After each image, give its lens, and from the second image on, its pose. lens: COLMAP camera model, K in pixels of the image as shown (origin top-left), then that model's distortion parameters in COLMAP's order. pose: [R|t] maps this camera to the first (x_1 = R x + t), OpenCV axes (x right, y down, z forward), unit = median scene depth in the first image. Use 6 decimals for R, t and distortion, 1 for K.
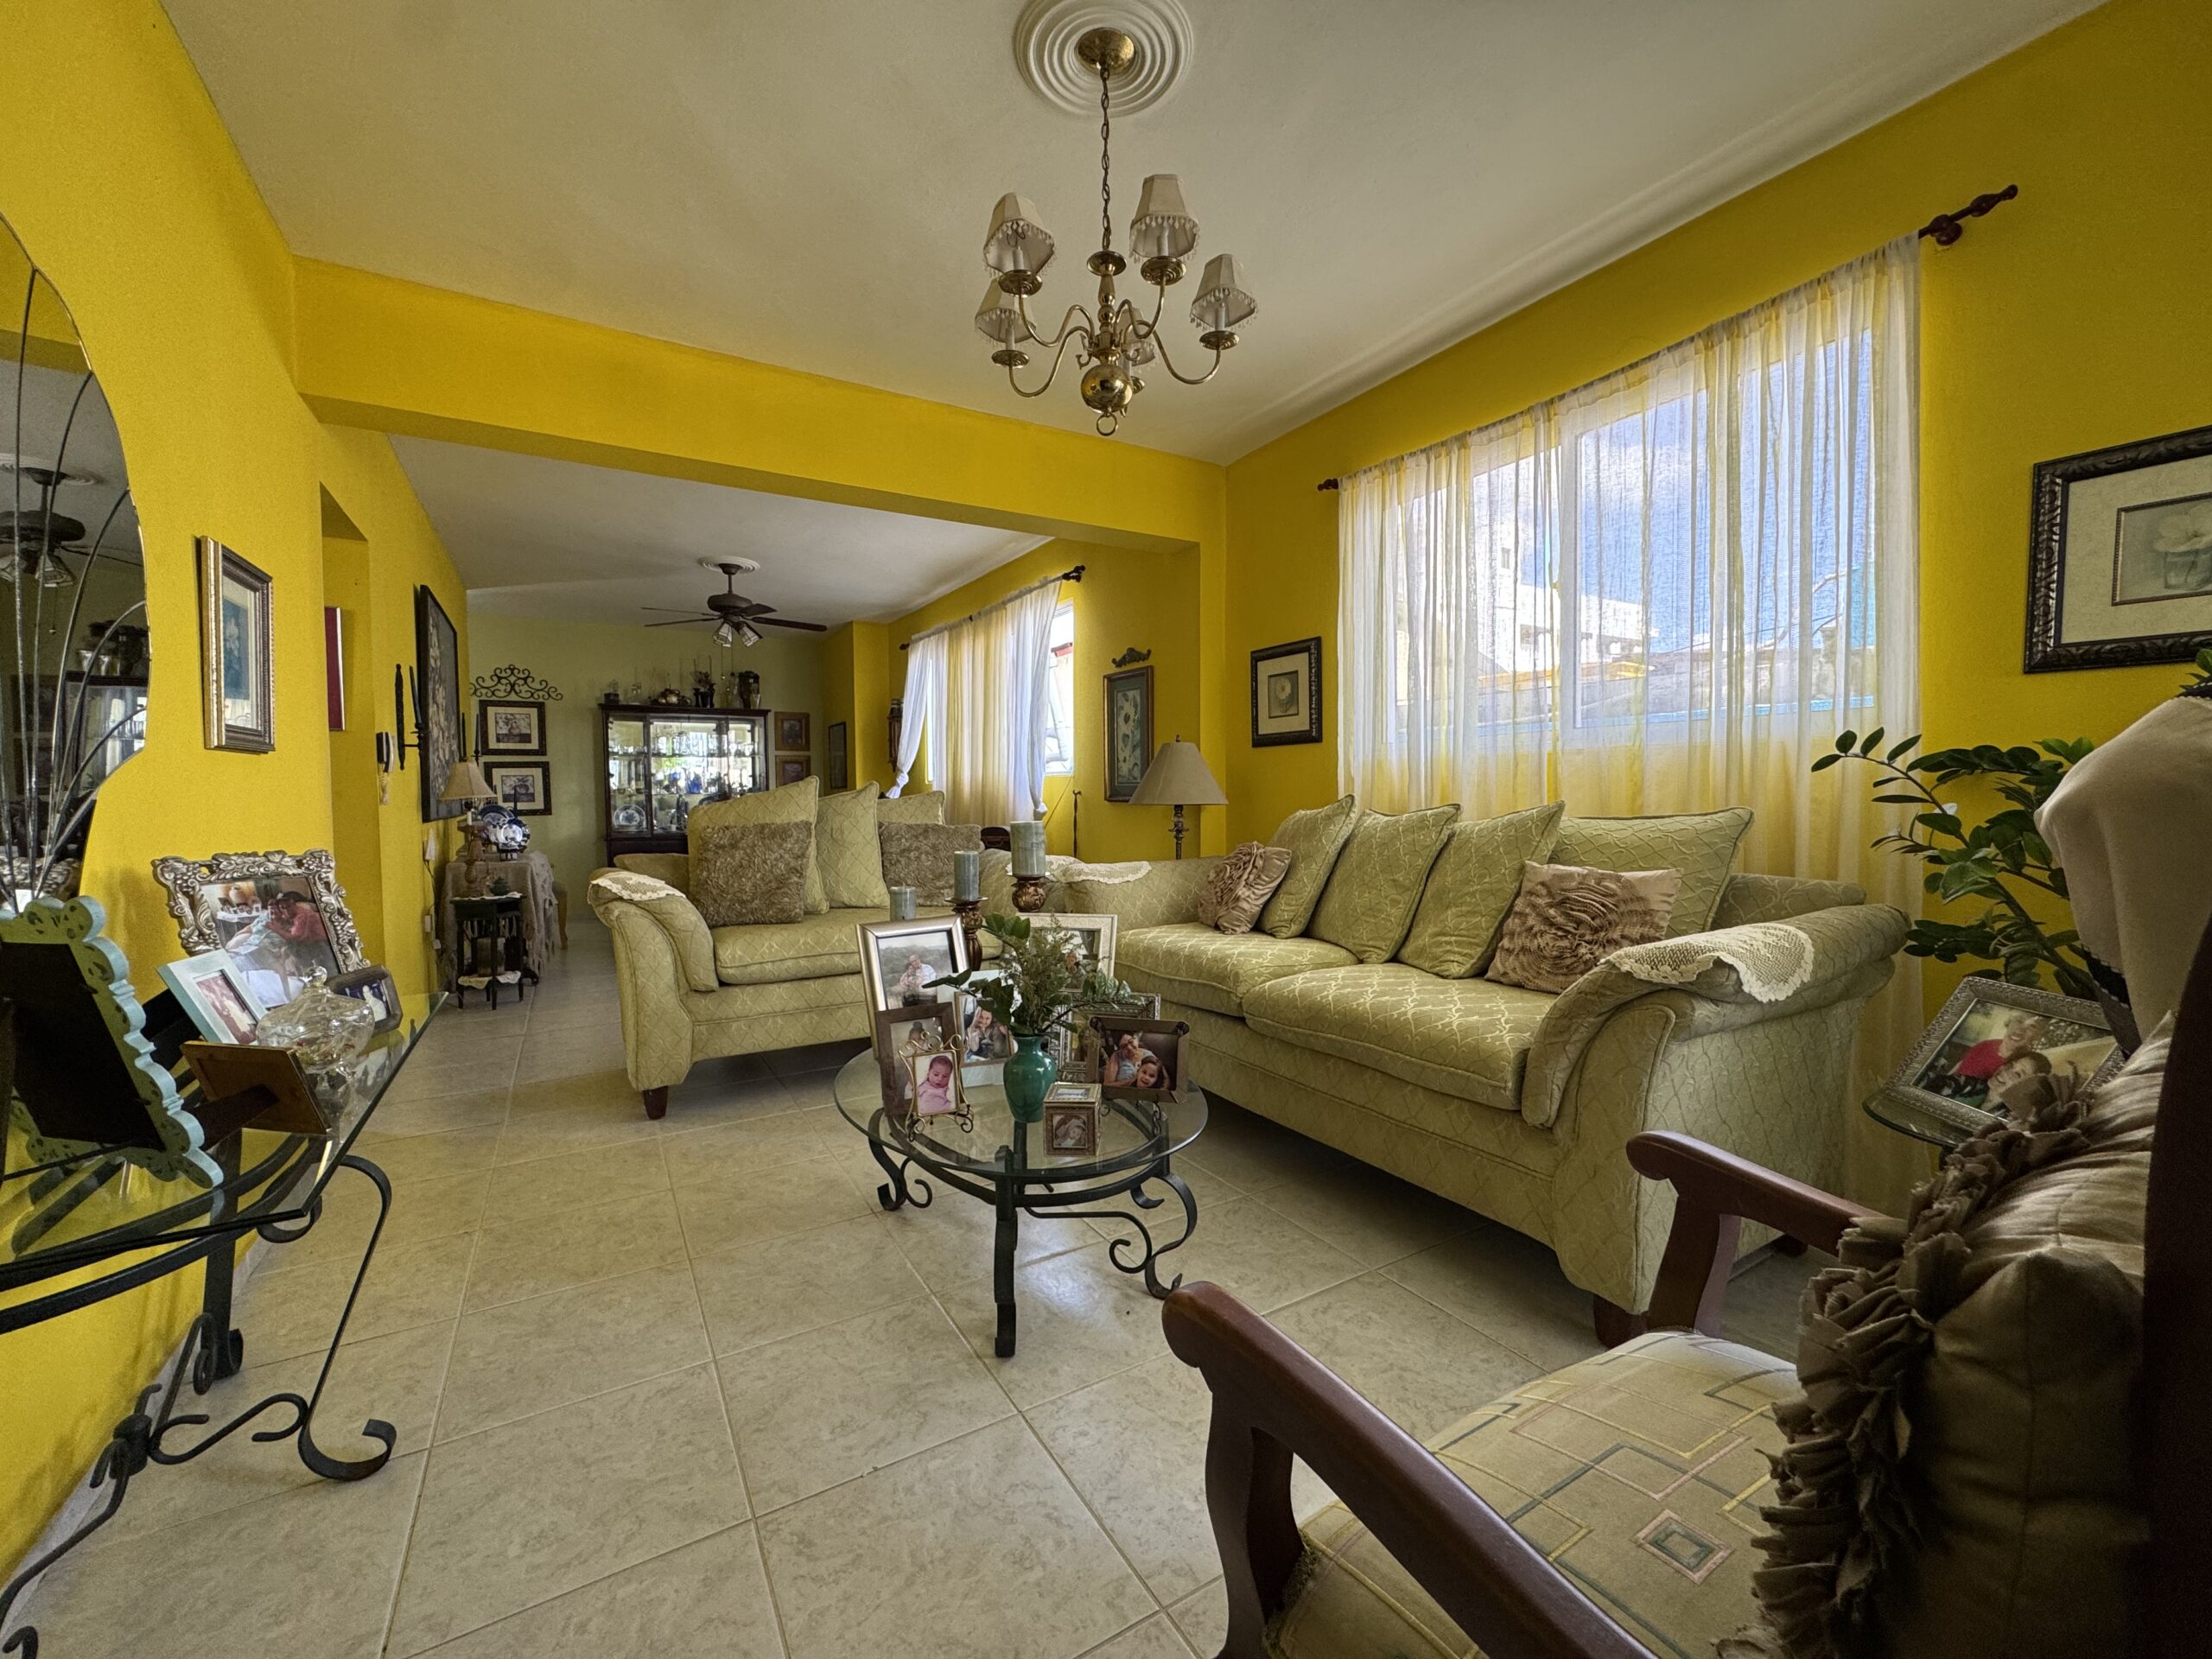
lens RADIAL K [[884.6, 0, 1106.3], [0, 884.6, 832.8], [0, 0, 1]] dist [-0.002975, 0.001115]
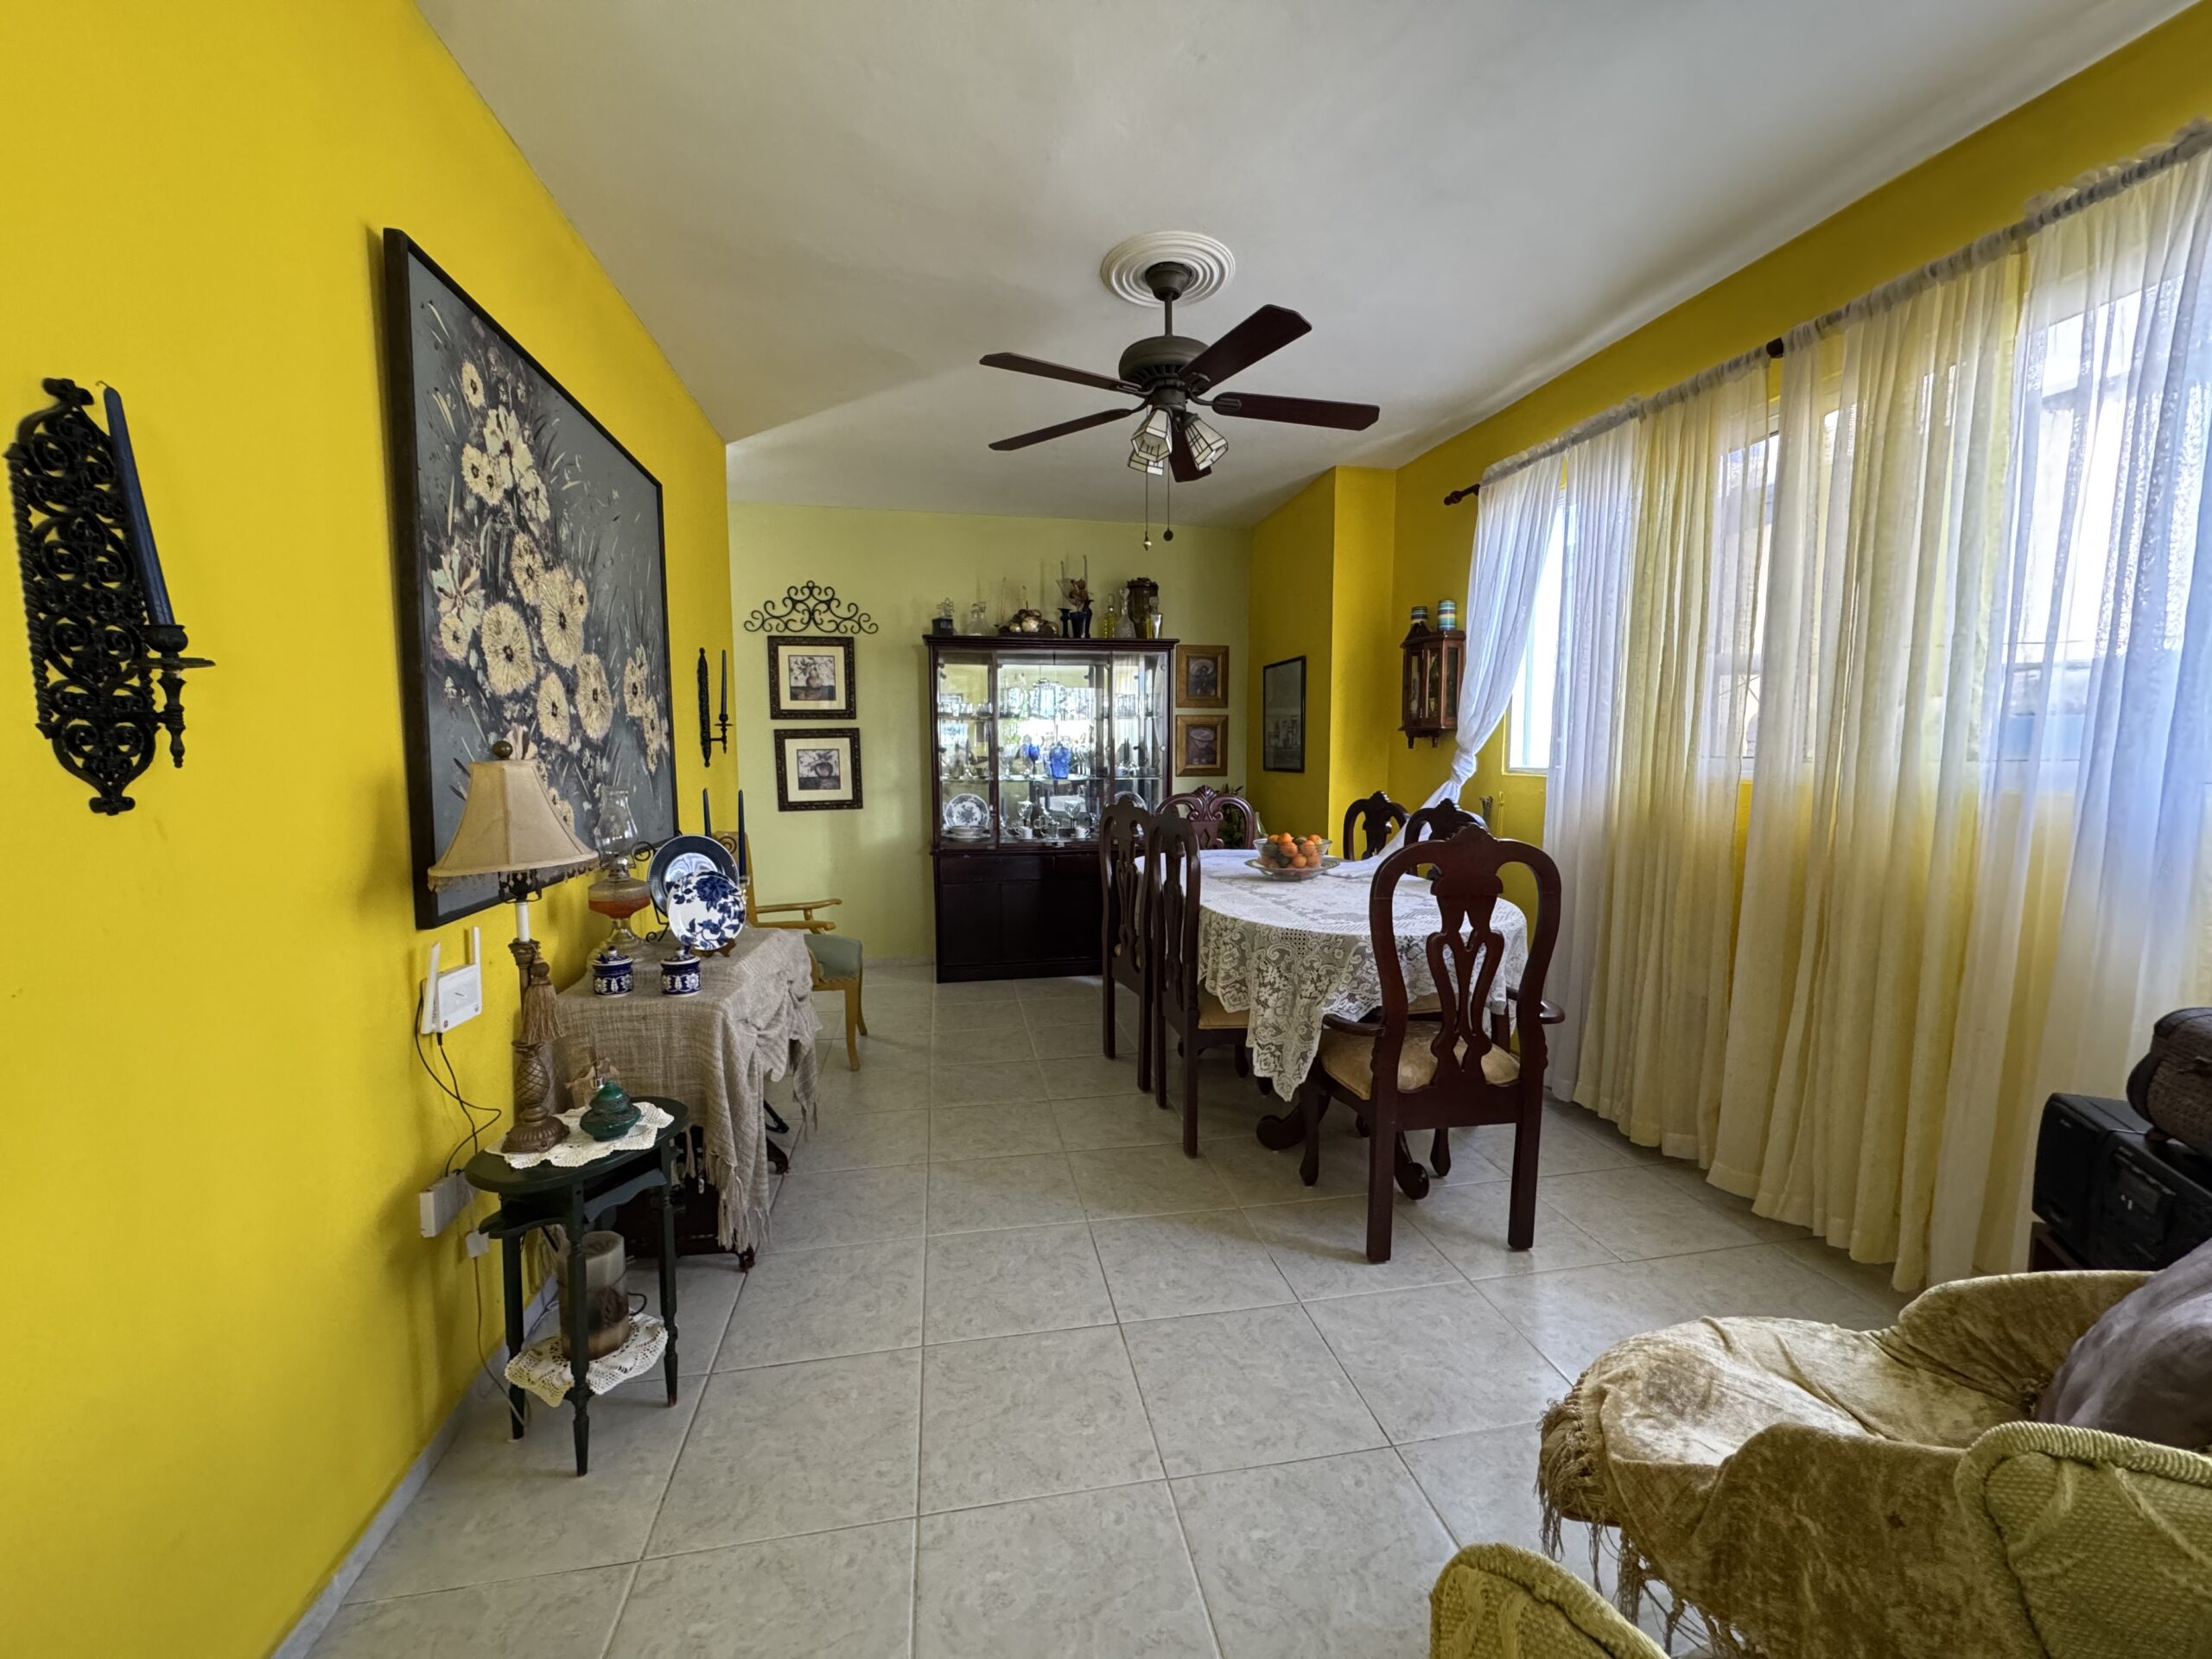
lens RADIAL K [[884.6, 0, 1104.1], [0, 884.6, 830.3], [0, 0, 1]] dist [-0.002975, 0.001115]
pose [[0.936809, 0.039403, -0.347614, -0.320797], [-0.021632, 0.998260, 0.054856, -0.062978], [0.349171, -0.043870, 0.936032, 0.626201]]
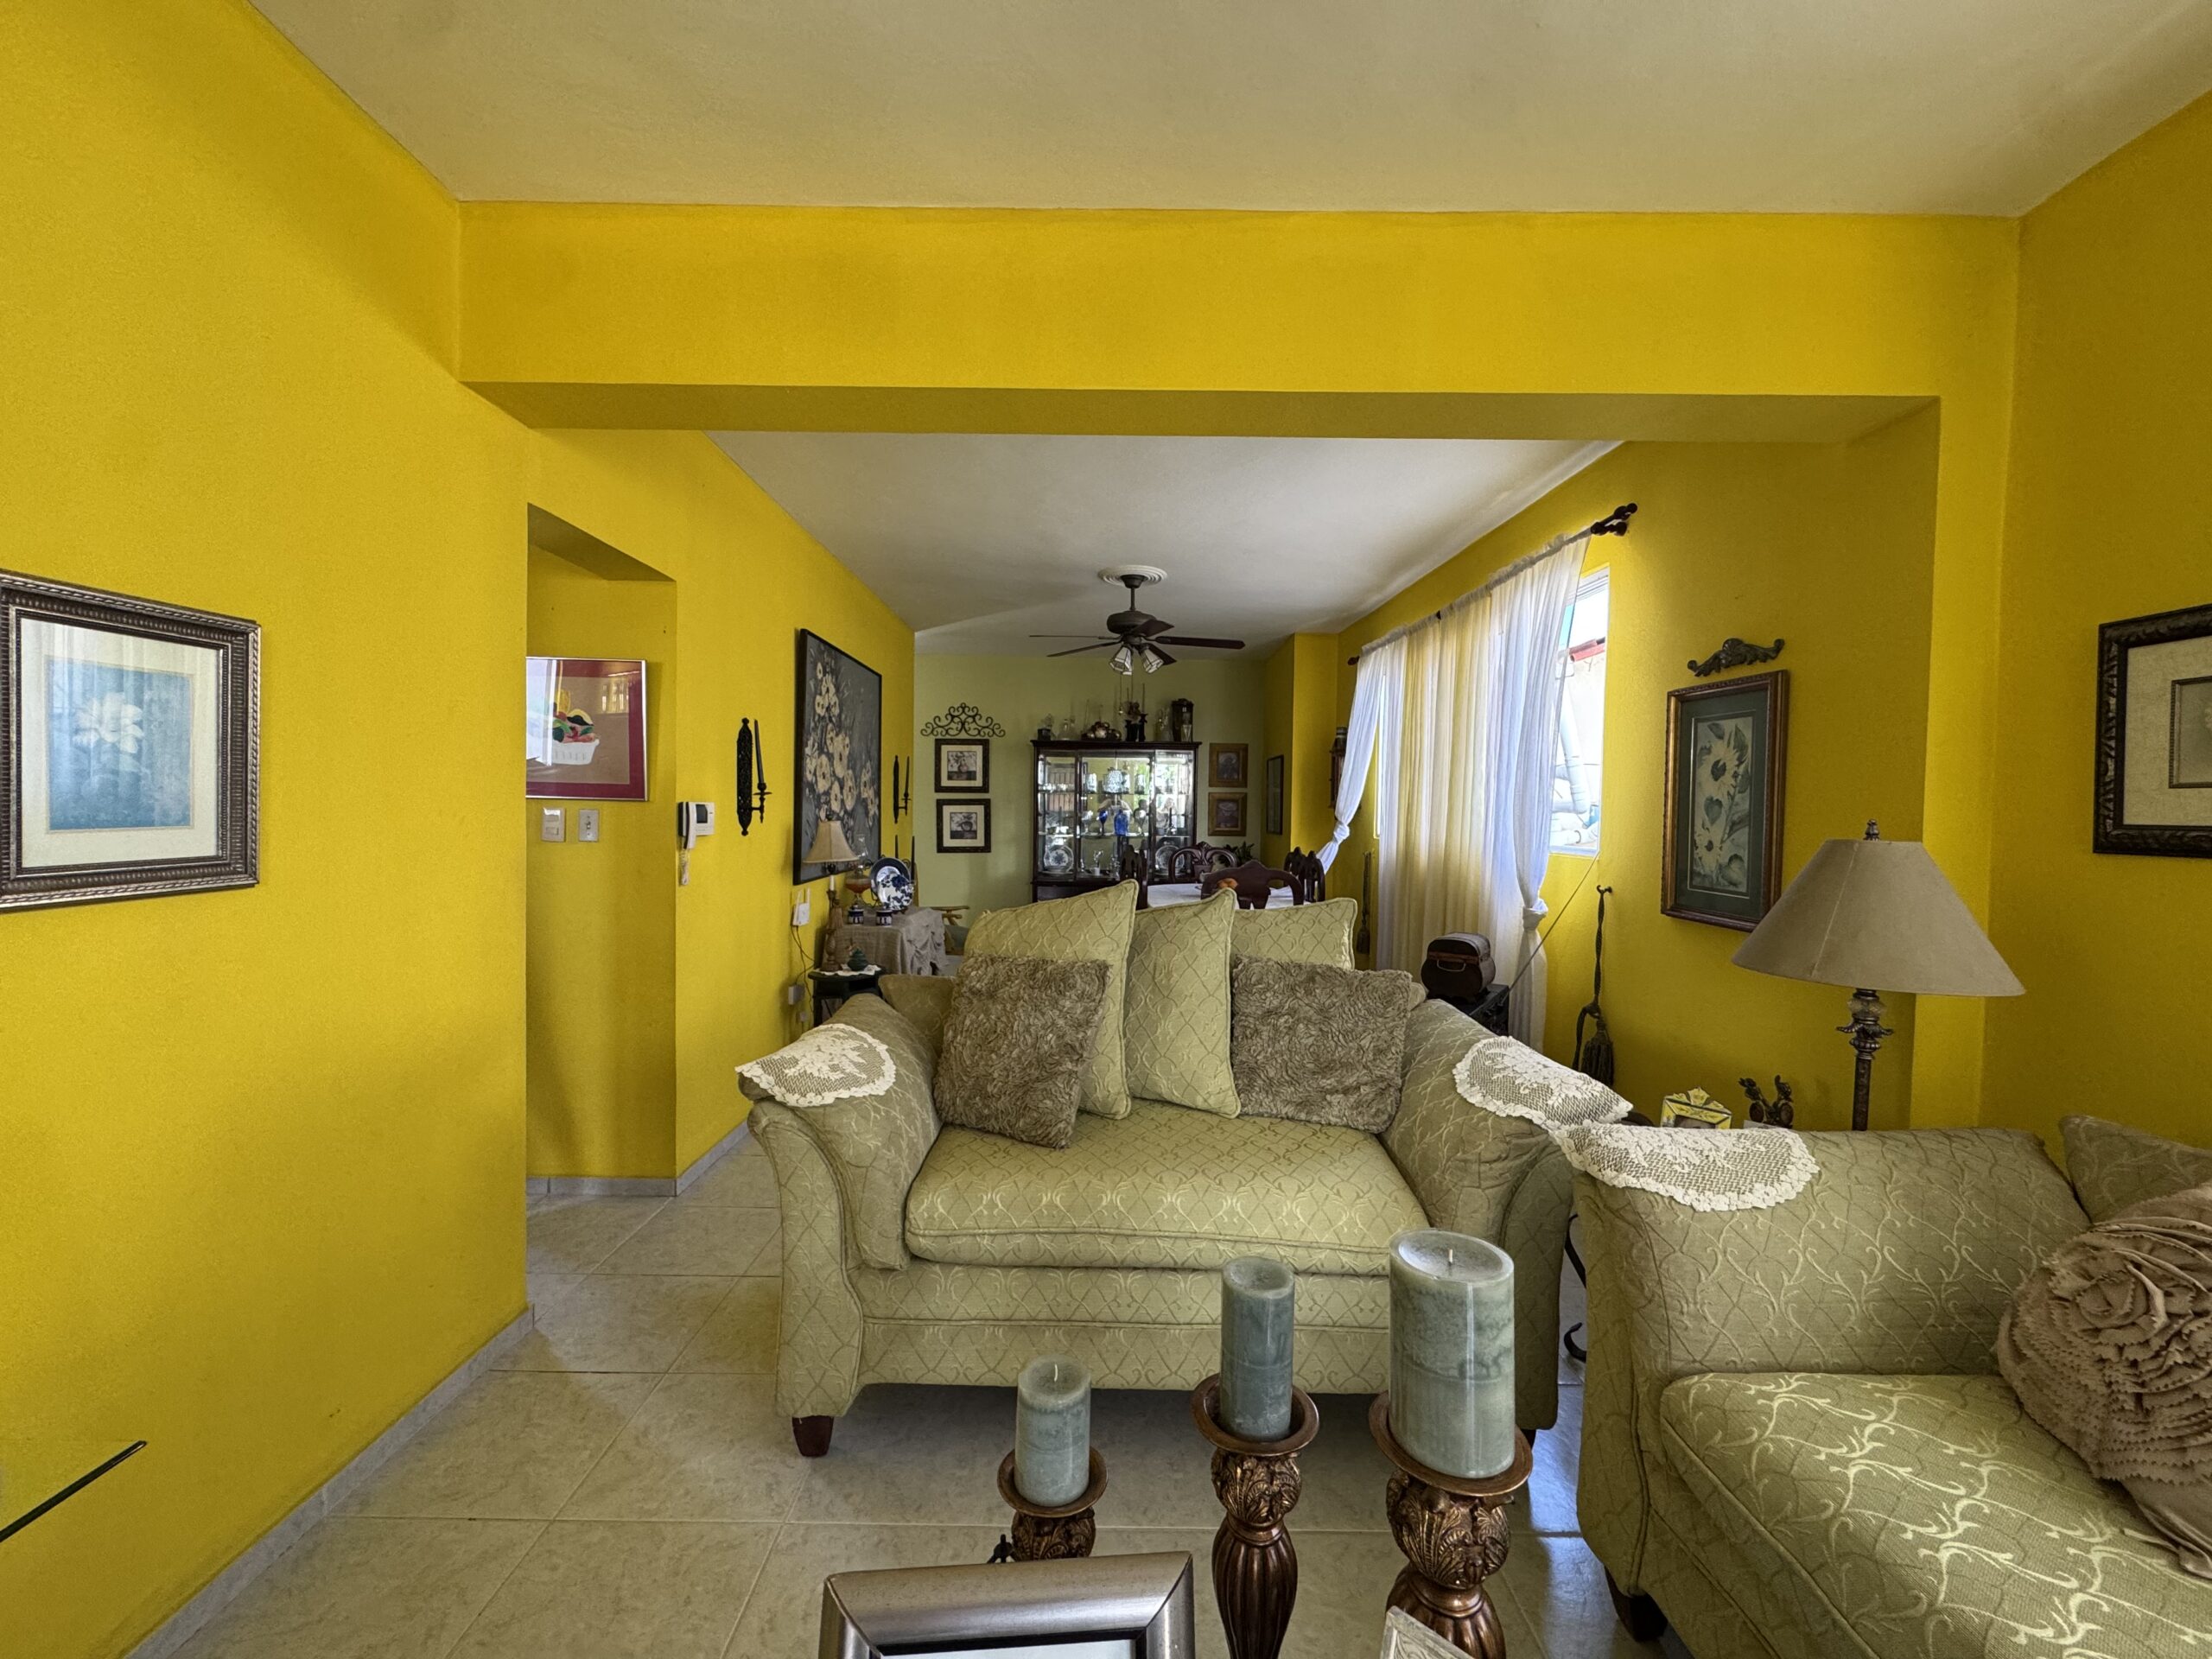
lens RADIAL K [[884.6, 0, 1103.1], [0, 884.6, 829.2], [0, 0, 1]] dist [-0.002975, 0.001115]
pose [[0.858443, 0.034310, -0.511761, -0.019108], [-0.044326, 0.998990, -0.007379, -0.063464], [0.510991, 0.029018, 0.859096, 0.302145]]
